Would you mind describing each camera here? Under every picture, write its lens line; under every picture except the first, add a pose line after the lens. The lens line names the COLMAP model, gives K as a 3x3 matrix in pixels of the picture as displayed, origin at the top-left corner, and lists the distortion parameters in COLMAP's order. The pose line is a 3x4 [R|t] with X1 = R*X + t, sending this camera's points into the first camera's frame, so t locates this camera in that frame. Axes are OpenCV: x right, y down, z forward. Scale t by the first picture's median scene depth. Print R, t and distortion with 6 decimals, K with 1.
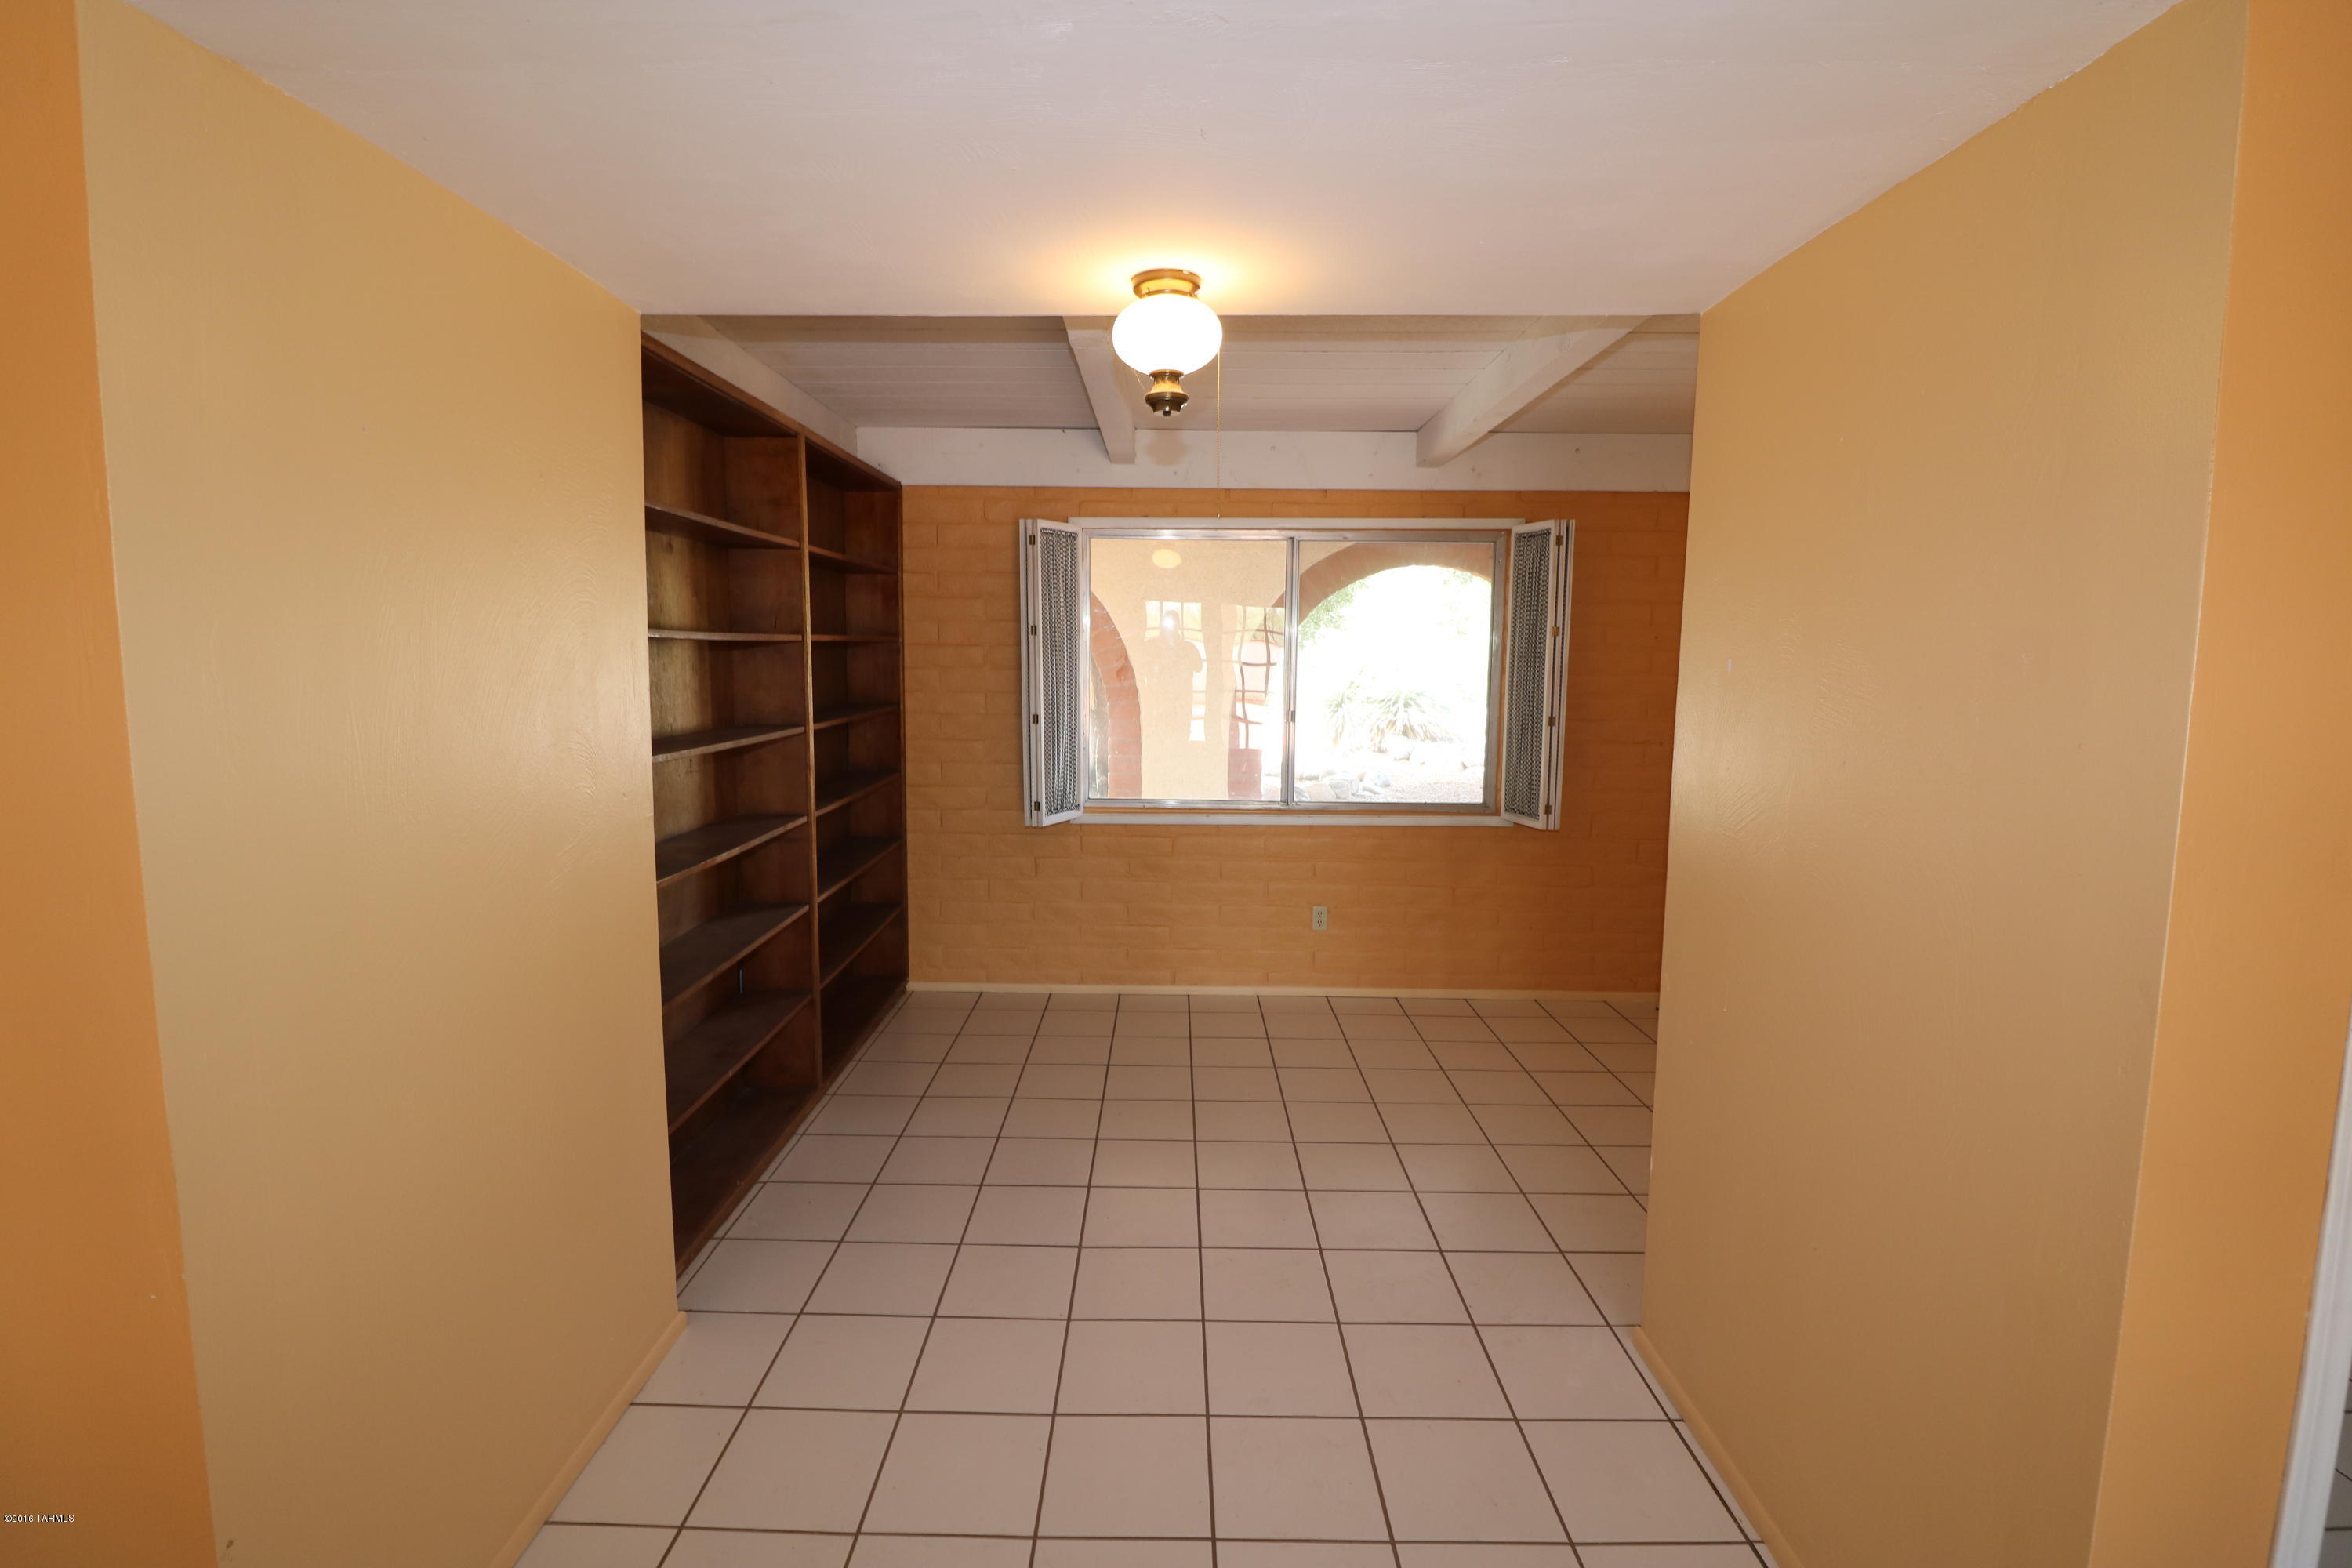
lens RADIAL K [[1079.2, 0, 1149.7], [0, 1079.2, 763.7], [0, 0, 1]] dist [-0.045828, -0.000085]
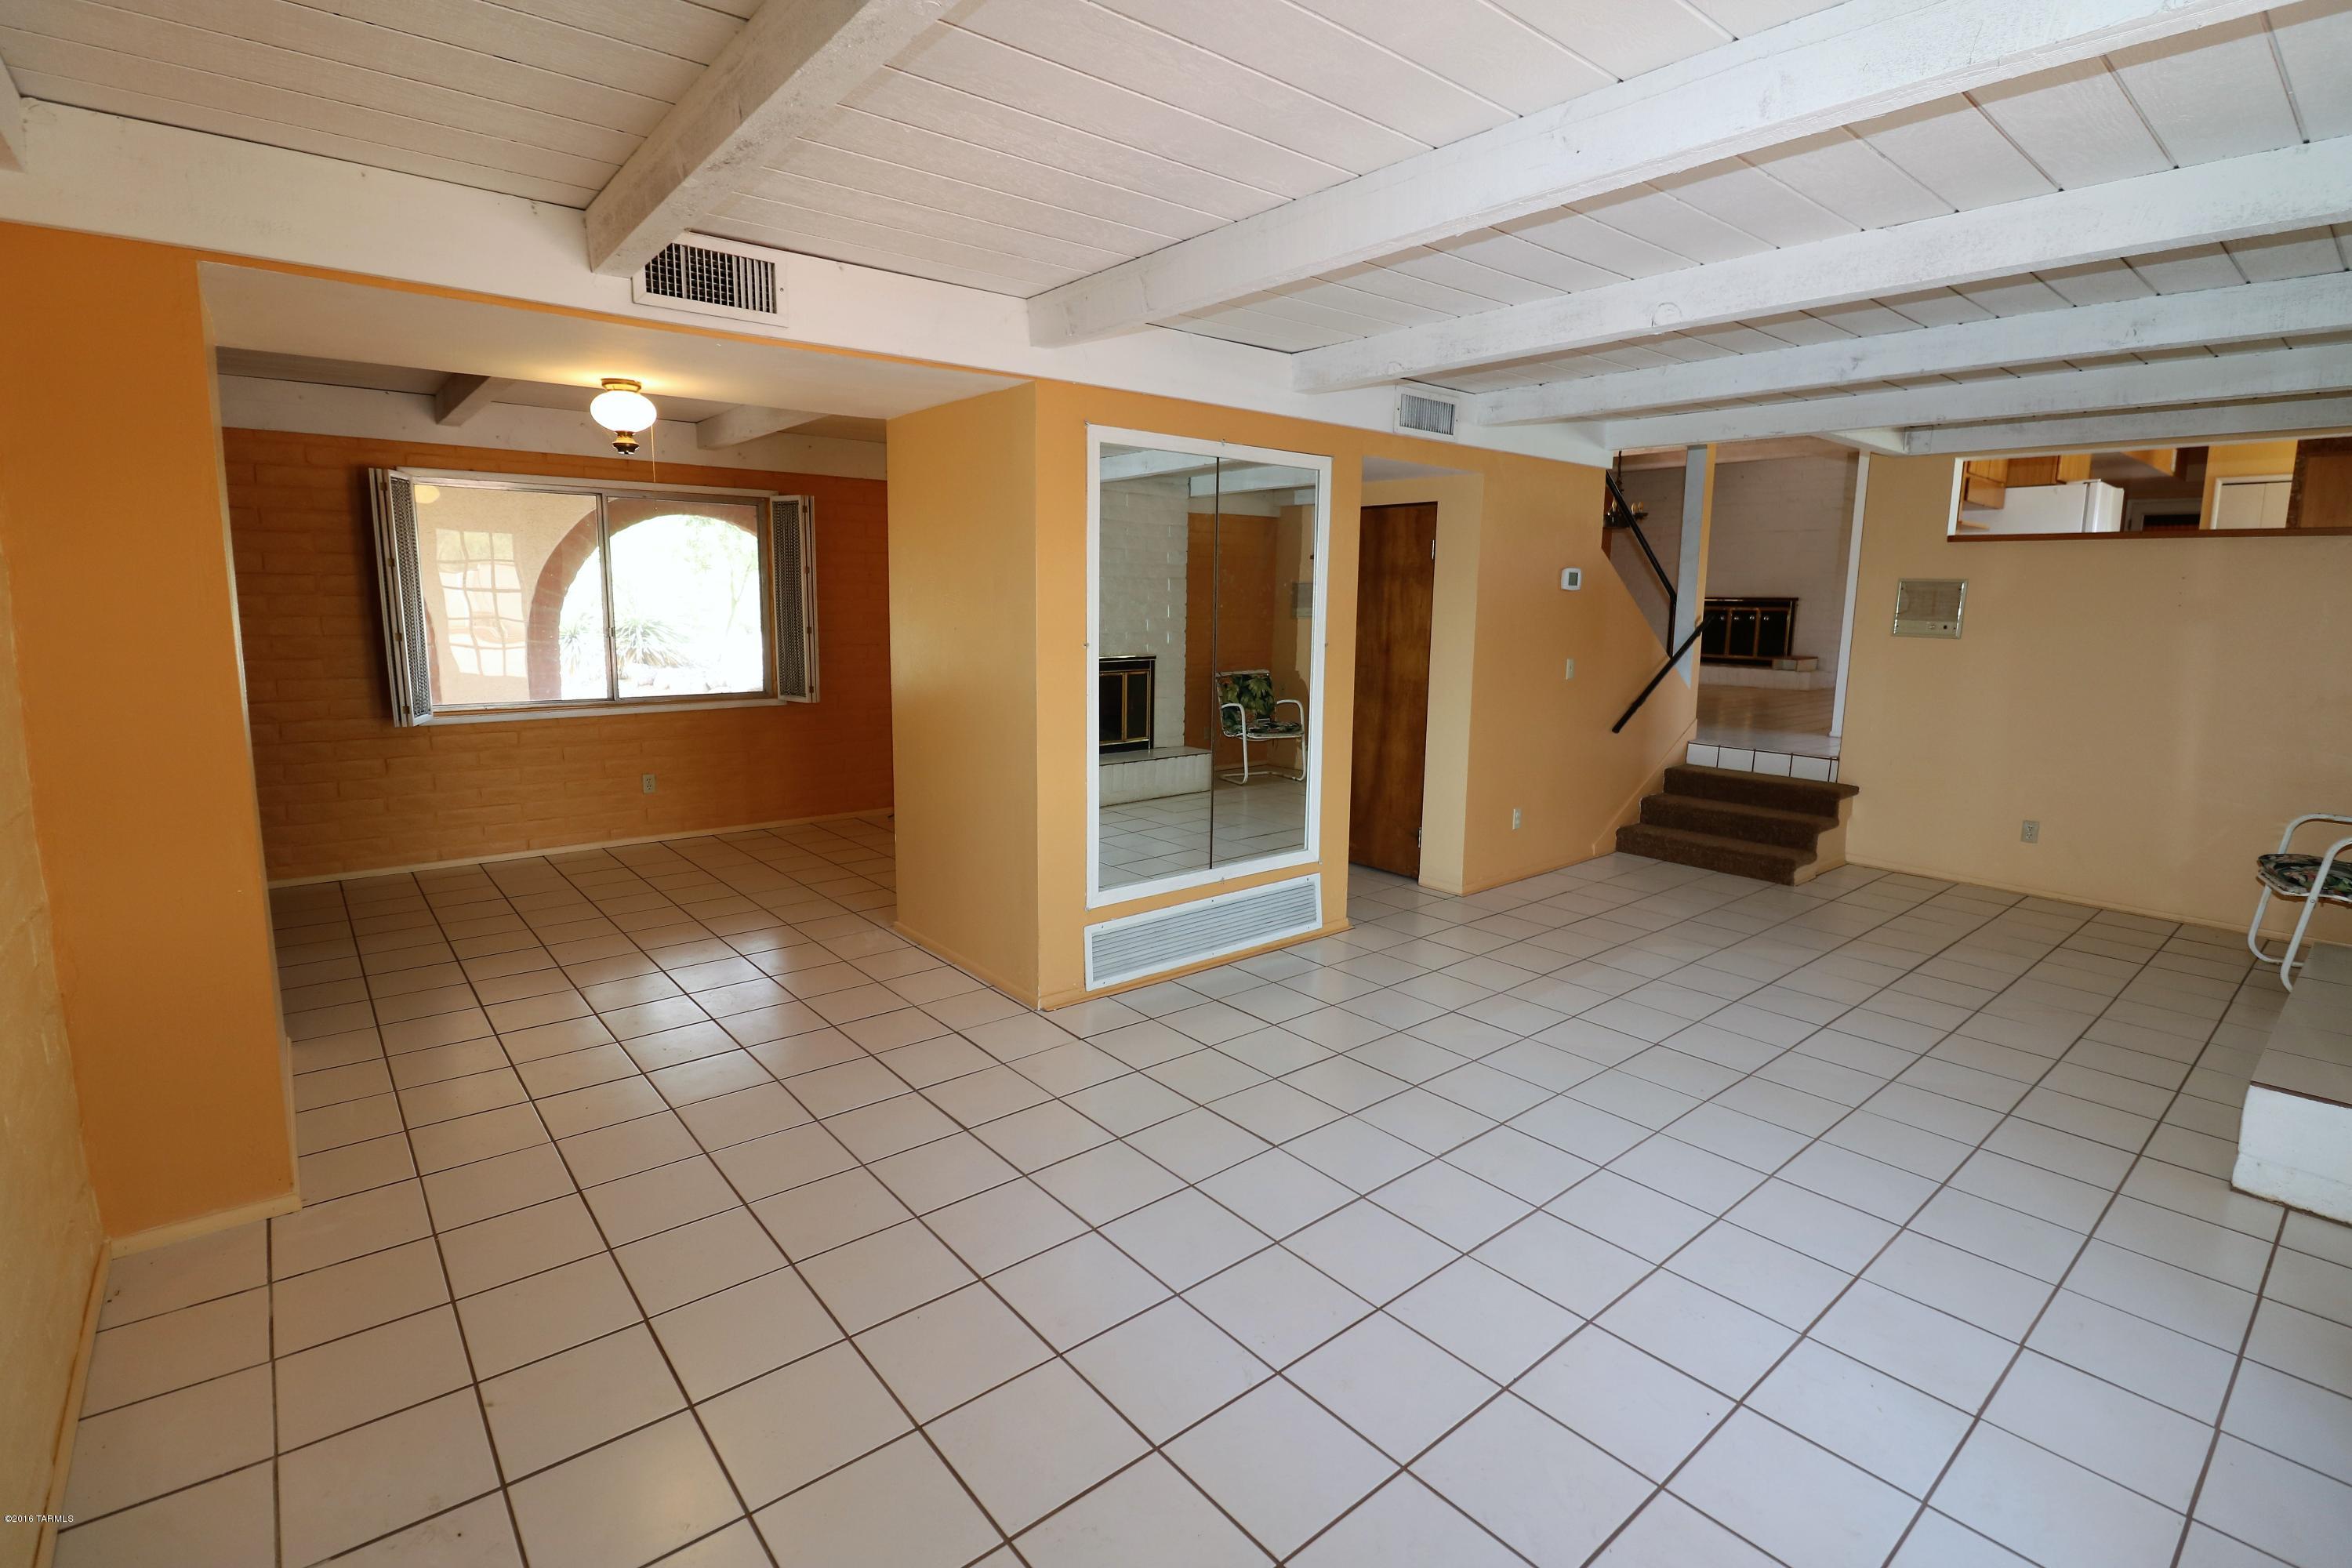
lens RADIAL K [[1099.5, 0, 1164.8], [0, 1099.5, 755.8], [0, 0, 1]] dist [-0.002193, -0.000332]
pose [[0.757079, -0.093200, 0.646641, -0.244705], [0.060730, 0.995526, 0.072382, 0.050984], [-0.650494, -0.015528, 0.759352, -0.468111]]
